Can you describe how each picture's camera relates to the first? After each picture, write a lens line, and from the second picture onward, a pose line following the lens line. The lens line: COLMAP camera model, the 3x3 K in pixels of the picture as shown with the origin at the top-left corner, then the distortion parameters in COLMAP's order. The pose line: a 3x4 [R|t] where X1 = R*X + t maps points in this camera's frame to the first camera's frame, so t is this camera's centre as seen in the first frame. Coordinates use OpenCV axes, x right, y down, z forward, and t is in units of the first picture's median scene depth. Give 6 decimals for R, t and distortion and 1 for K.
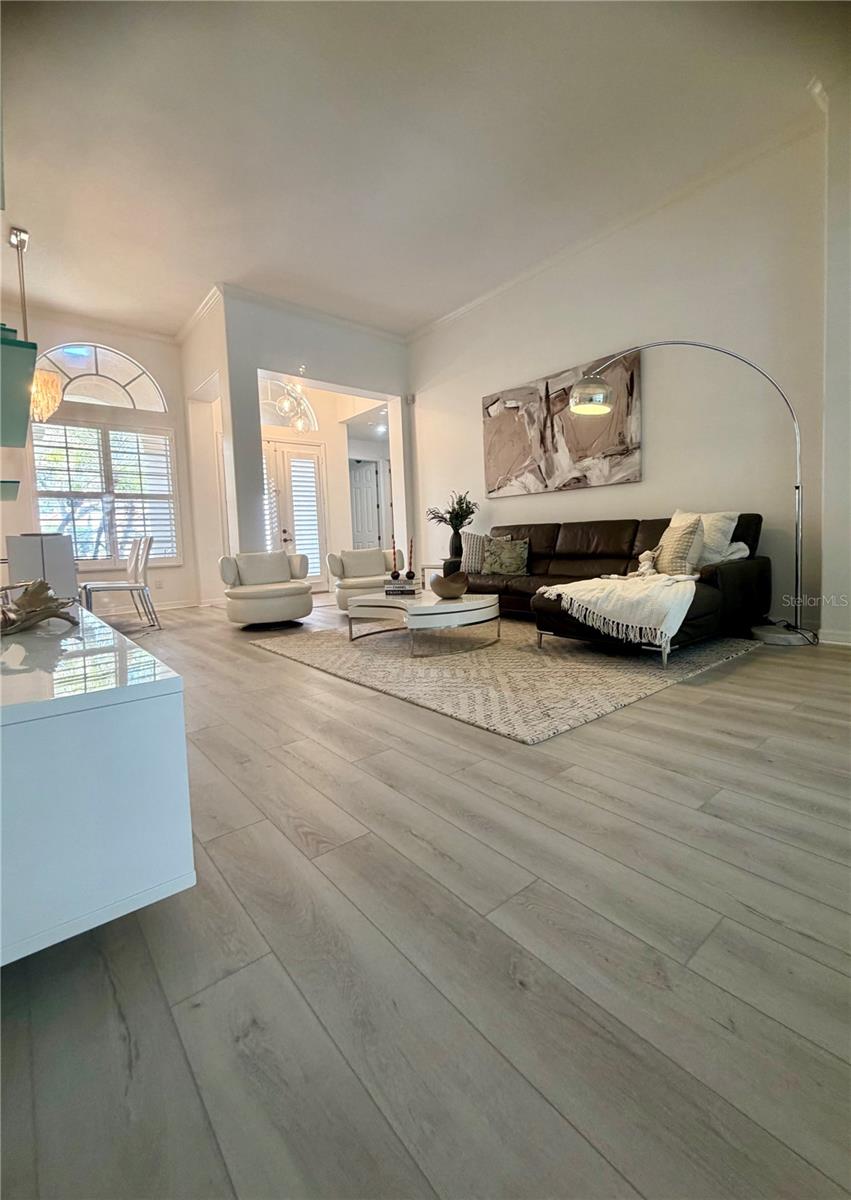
lens RADIAL K [[510.9, 0, 446.2], [0, 510.9, 586.6], [0, 0, 1]] dist [0.000505, 0.000060]
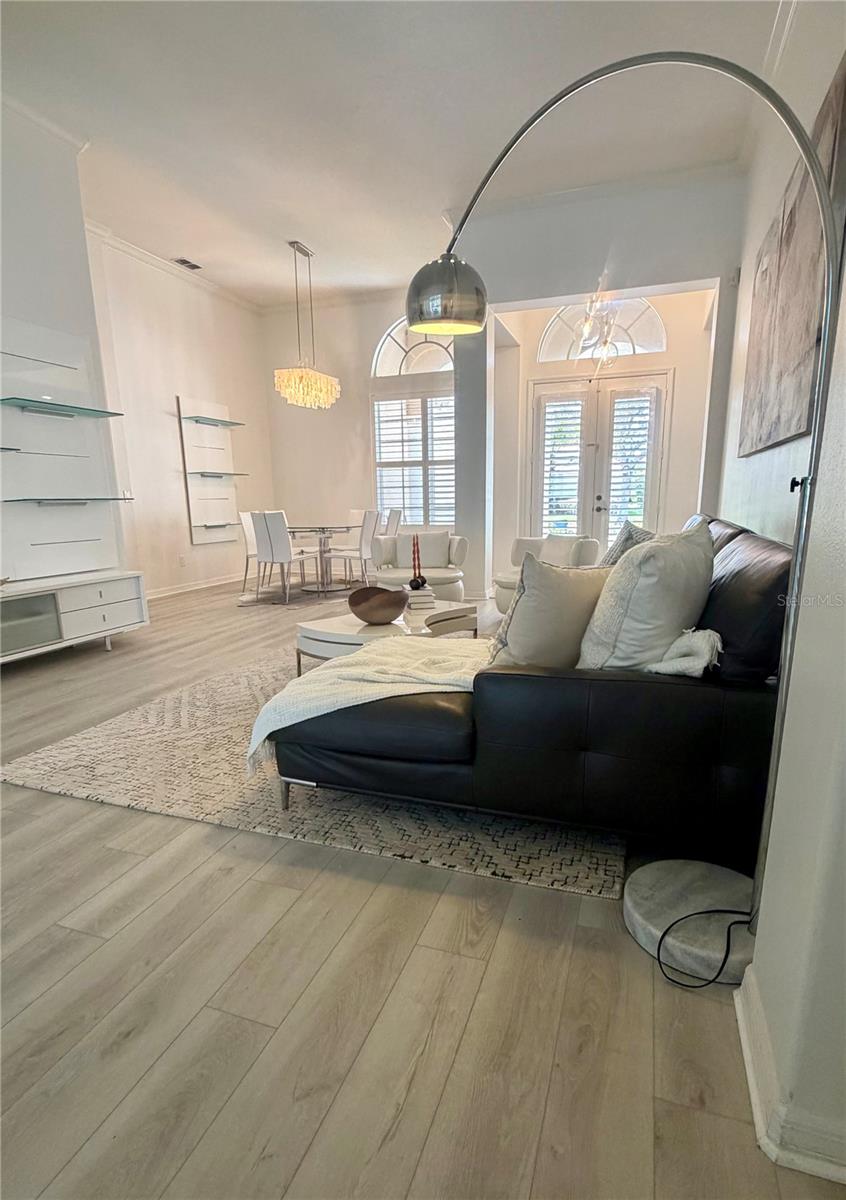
lens RADIAL K [[615.0, 0, 420.1], [0, 615.0, 633.1], [0, 0, 1]] dist [0.001234, 0.000514]
pose [[0.493210, 0.215439, -0.842811, 0.586911], [-0.082764, 0.976074, 0.201071, -0.109116], [0.865964, -0.029416, 0.499240, 0.428364]]
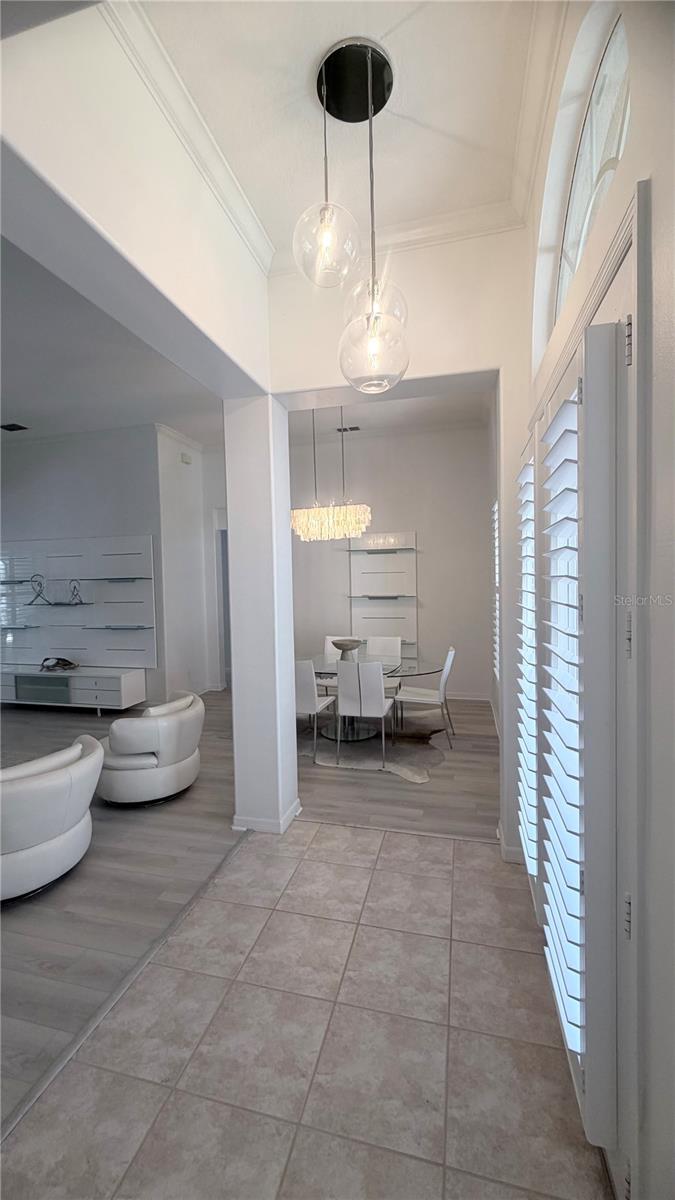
lens RADIAL K [[479.0, 0, 338.6], [0, 479.0, 598.3], [0, 0, 1]] dist [0.000103, -0.000179]
pose [[-0.816718, 0.079622, -0.571517, -0.164782], [-0.001098, 0.990218, 0.139523, -0.311347], [0.577036, 0.114579, -0.808642, 1.678009]]
